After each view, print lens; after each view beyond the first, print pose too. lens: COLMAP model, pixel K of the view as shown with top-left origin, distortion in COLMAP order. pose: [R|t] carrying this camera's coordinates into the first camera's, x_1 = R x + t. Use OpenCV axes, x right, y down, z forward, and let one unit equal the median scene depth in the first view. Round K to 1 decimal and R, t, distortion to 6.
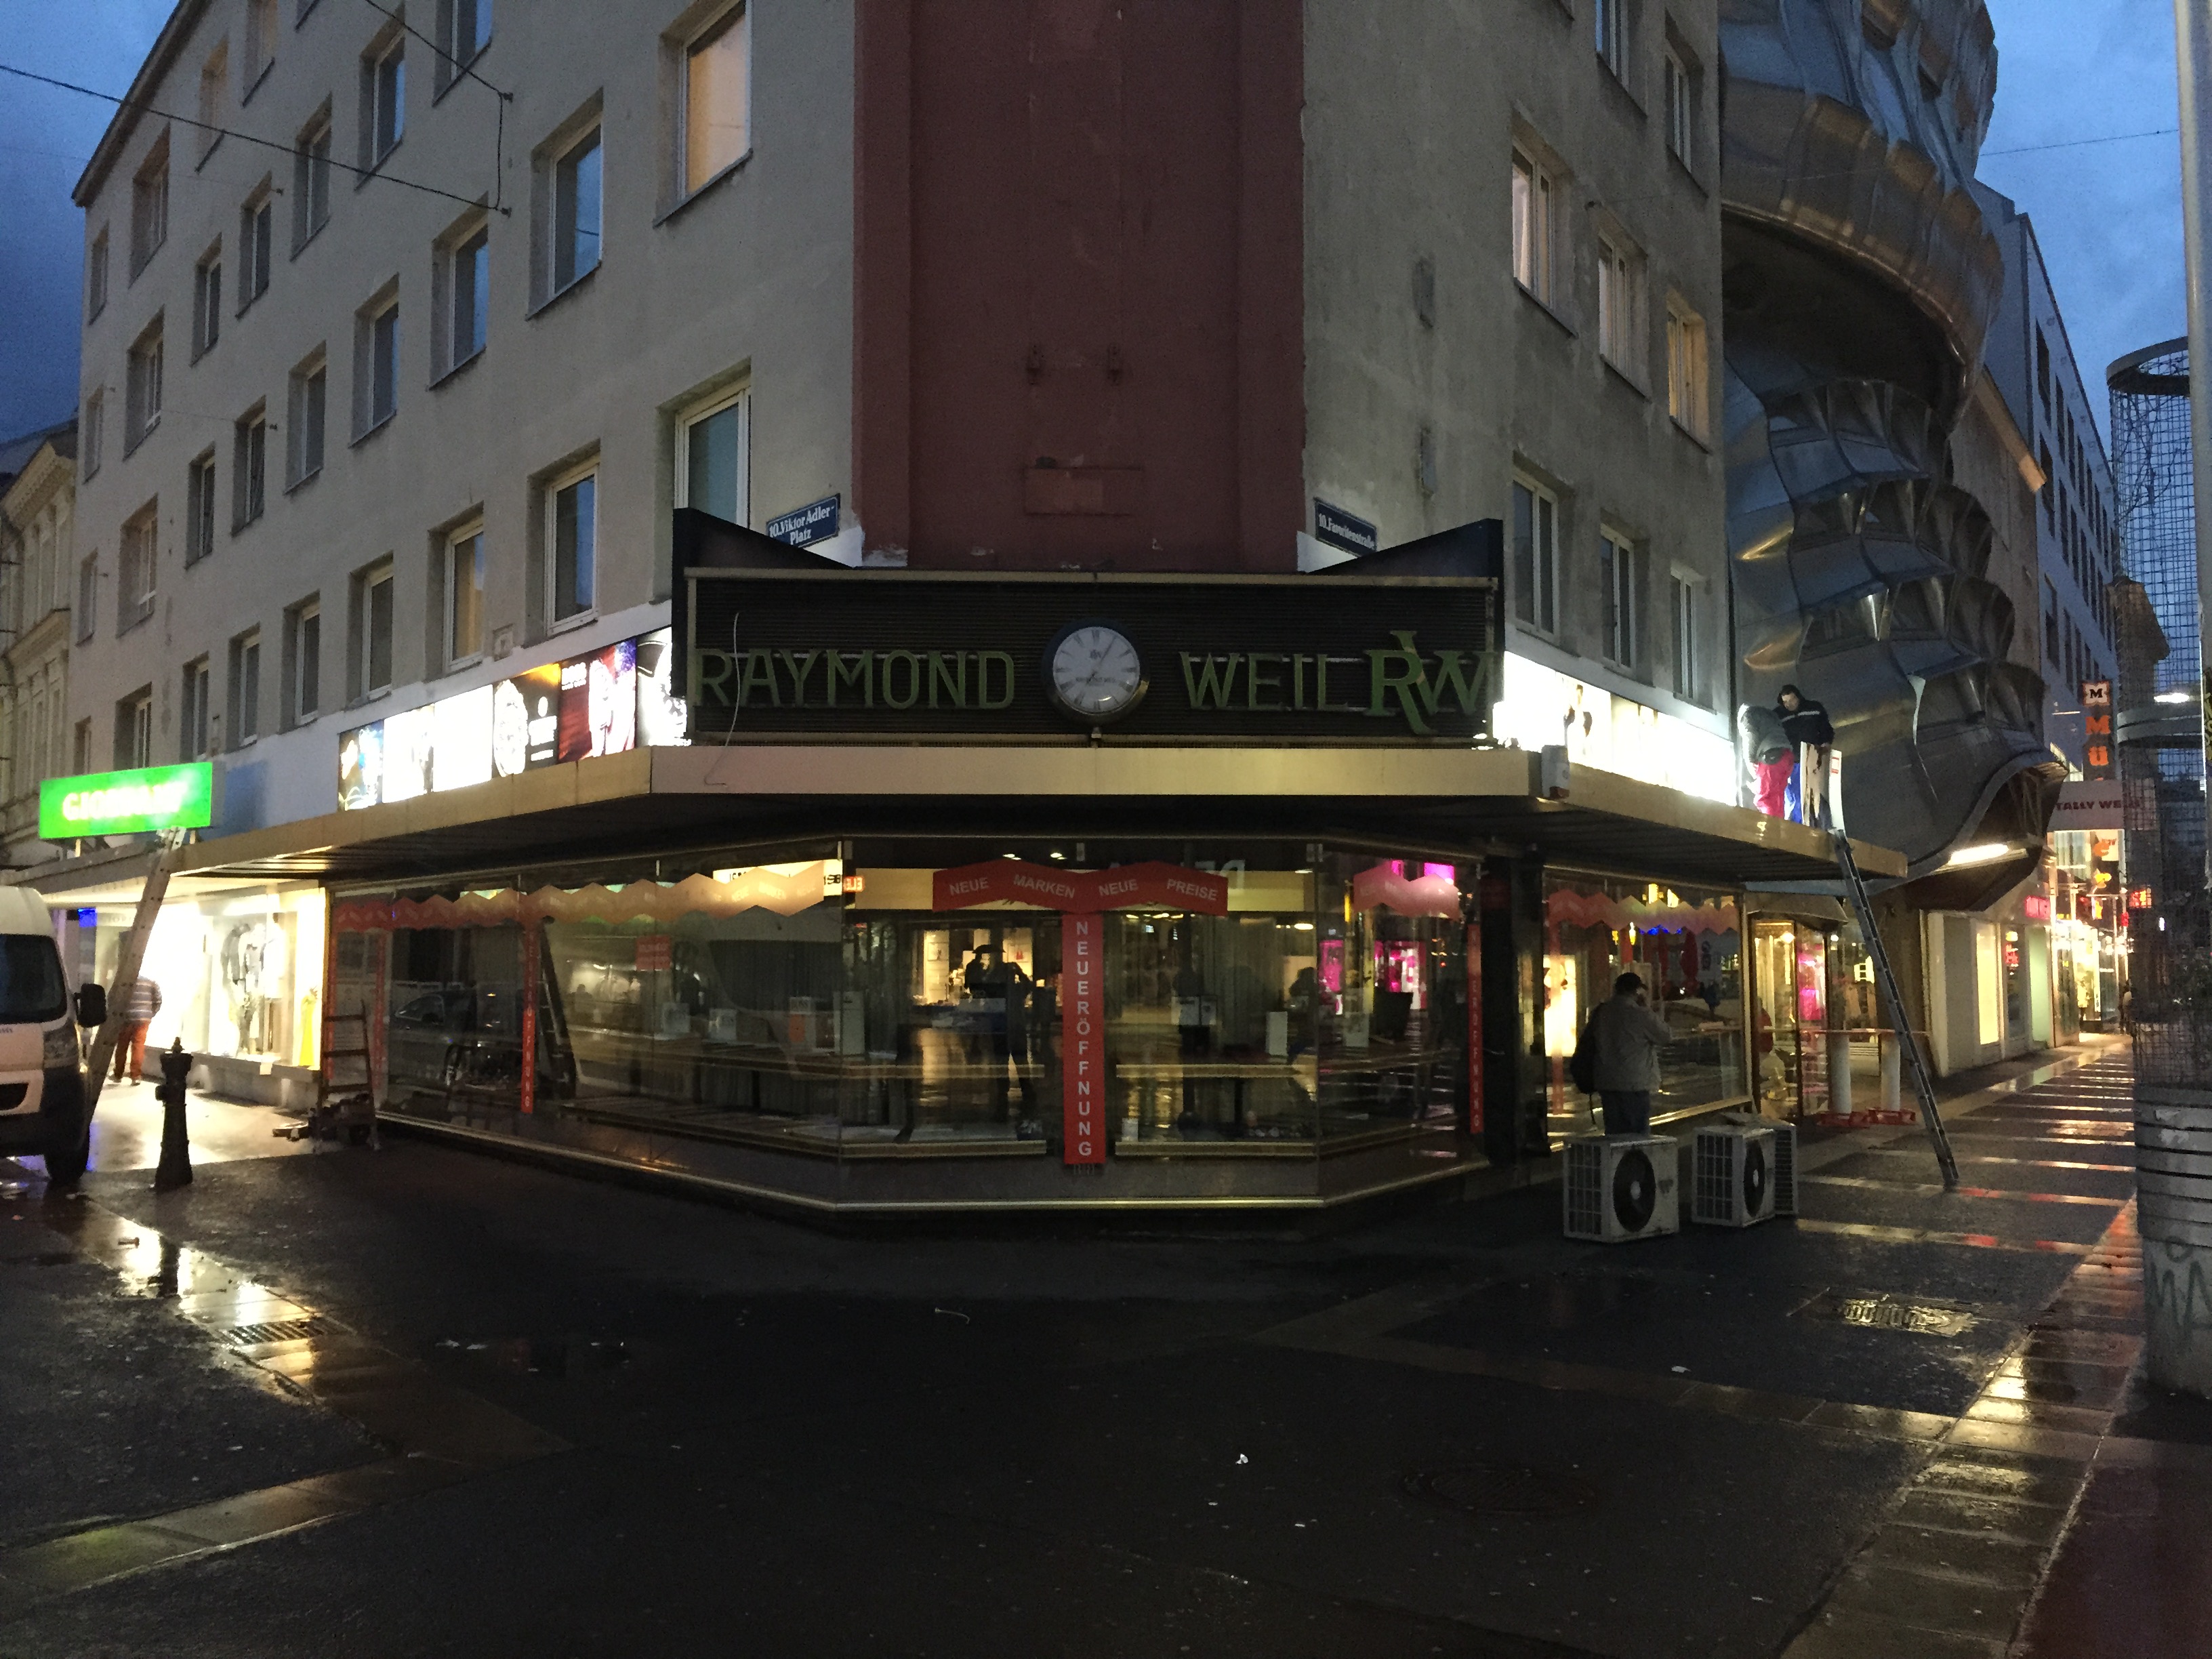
lens RADIAL K [[1887.6, 0, 1106.0], [0, 1887.6, 829.5], [0, 0, 1]] dist [0.094747, -0.153722]
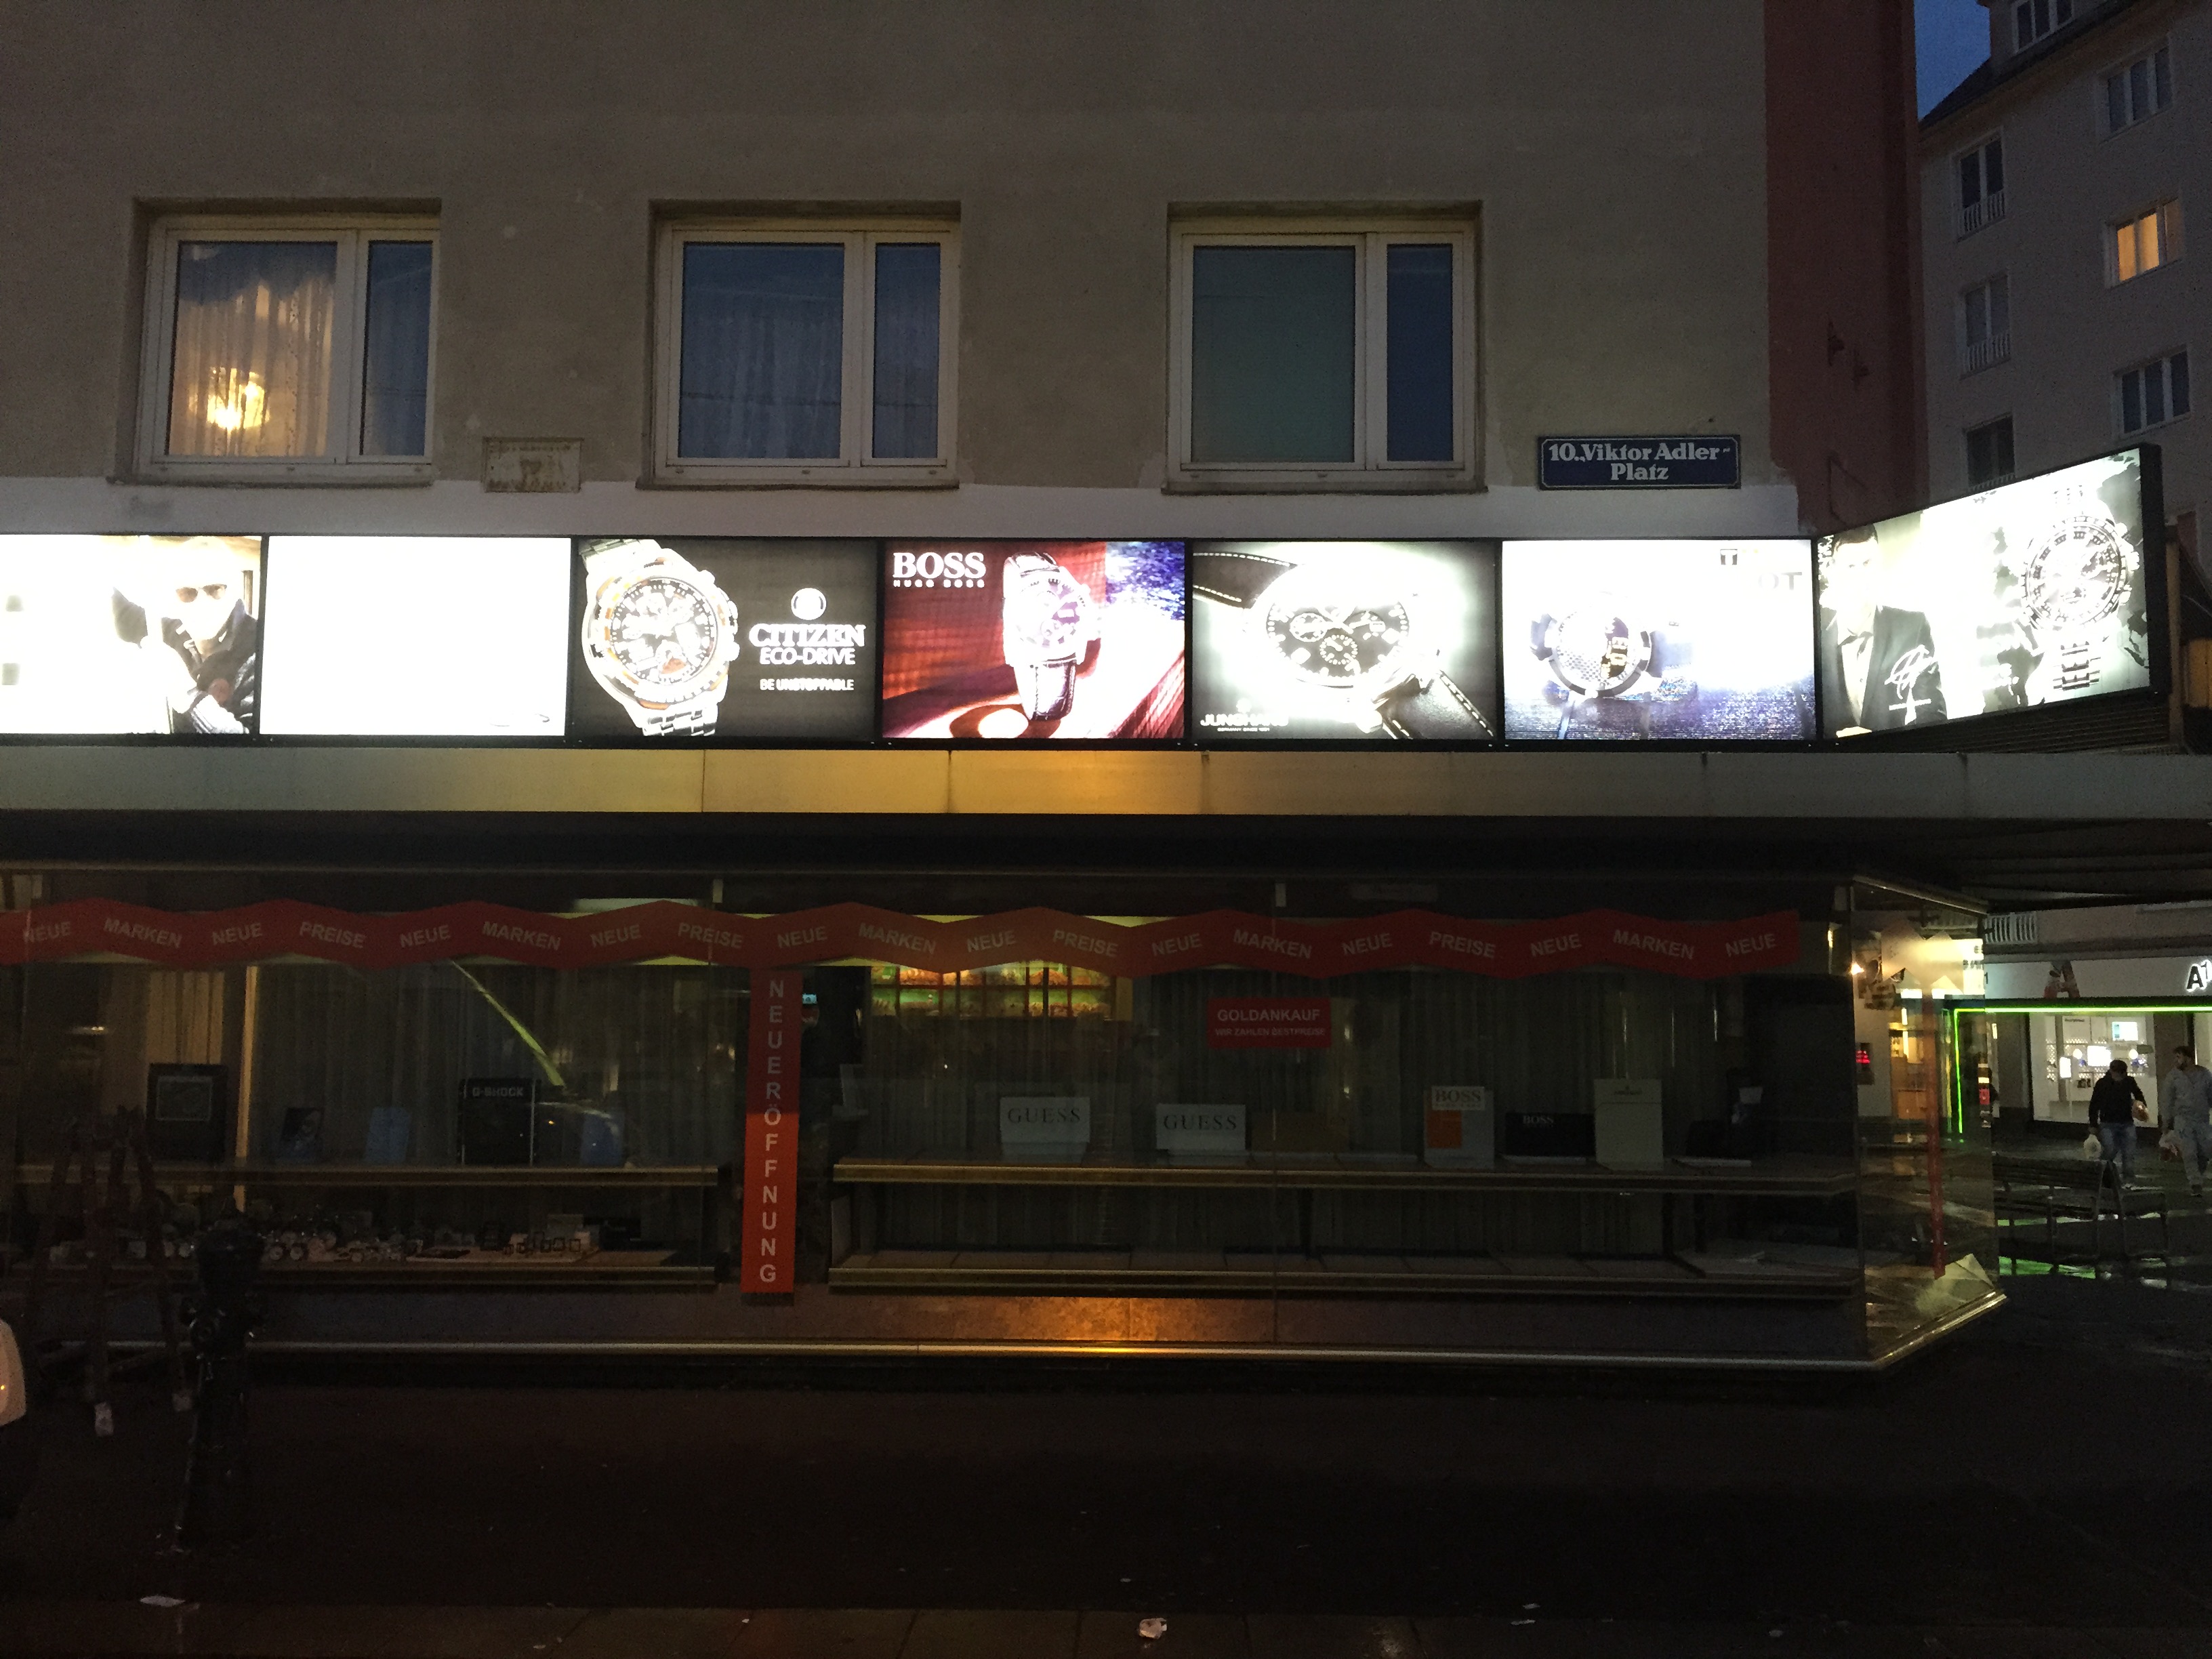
lens RADIAL K [[1874.6, 0, 1106.0], [0, 1874.6, 829.5], [0, 0, 1]] dist [0.092452, -0.136723]
pose [[0.622868, 0.084025, 0.777802, -0.719962], [-0.062016, 0.996390, -0.057976, 0.036254], [-0.779865, -0.012124, 0.625830, 0.576213]]
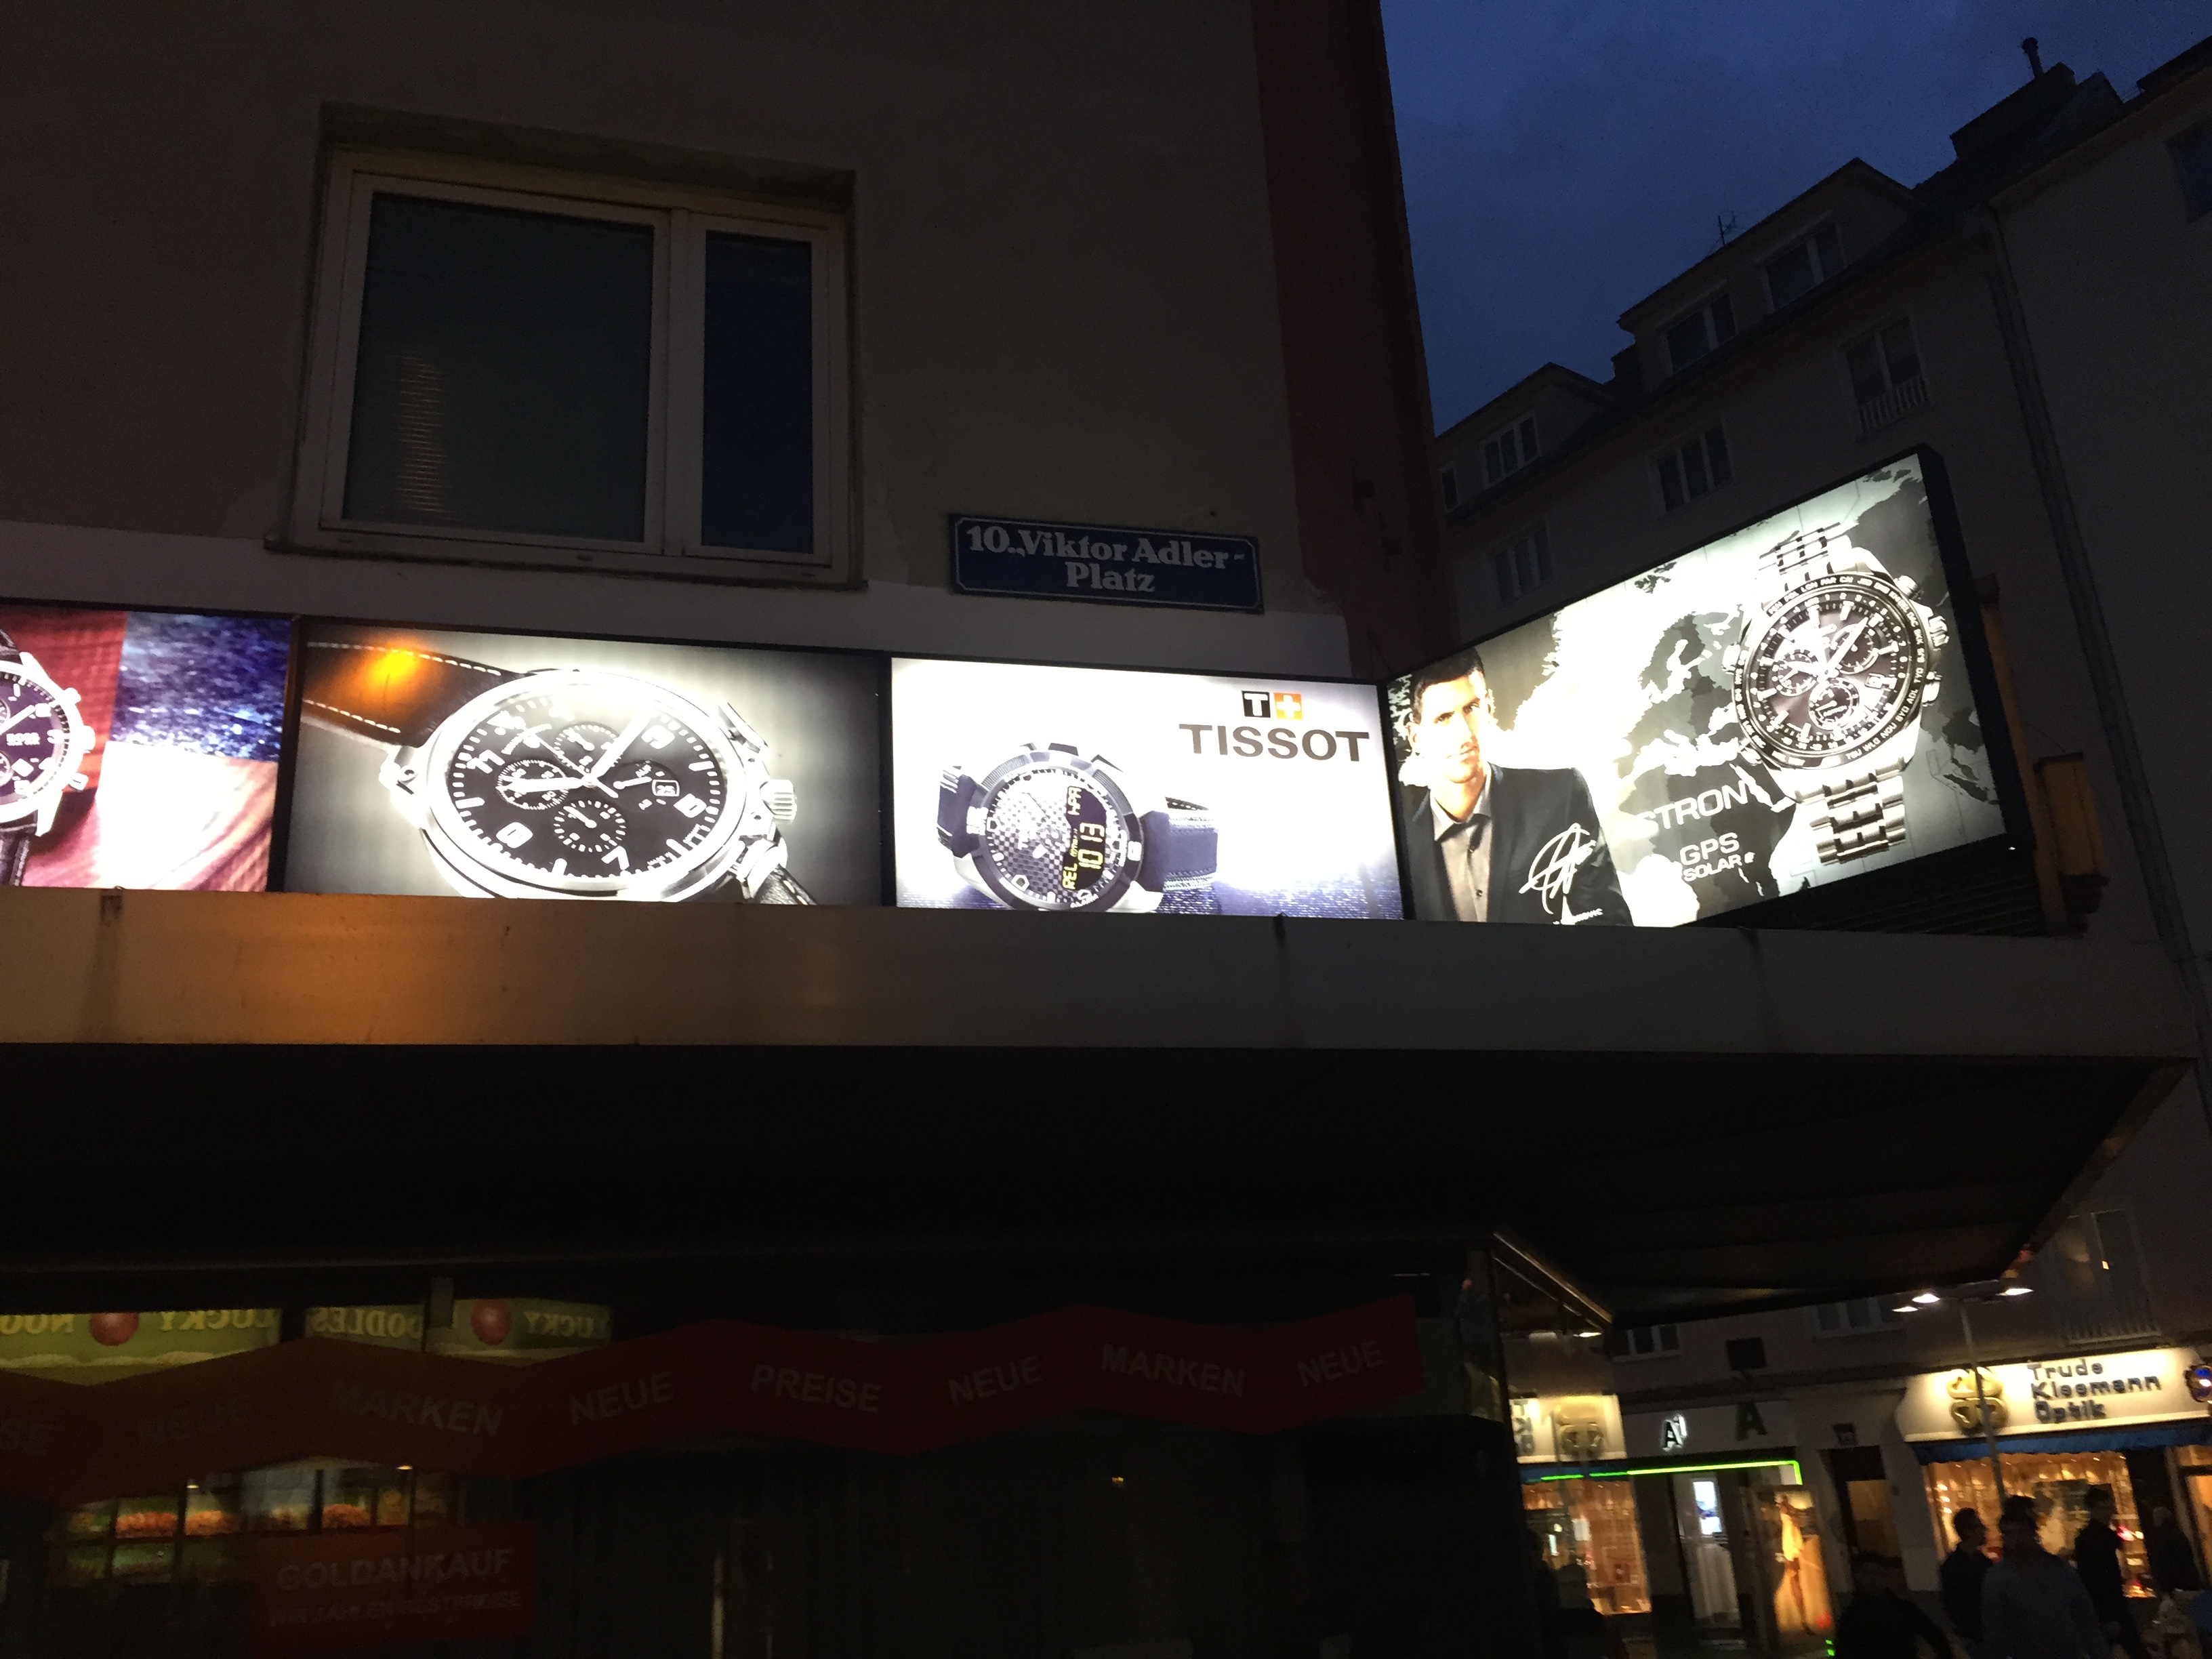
lens RADIAL K [[1887.6, 0, 1106.0], [0, 1887.6, 829.5], [0, 0, 1]] dist [0.094747, -0.153722]
pose [[0.386497, 0.295709, 0.873600, -0.456339], [-0.007502, 0.948183, -0.317636, 0.042656], [-0.922260, 0.116211, 0.368688, 0.695744]]
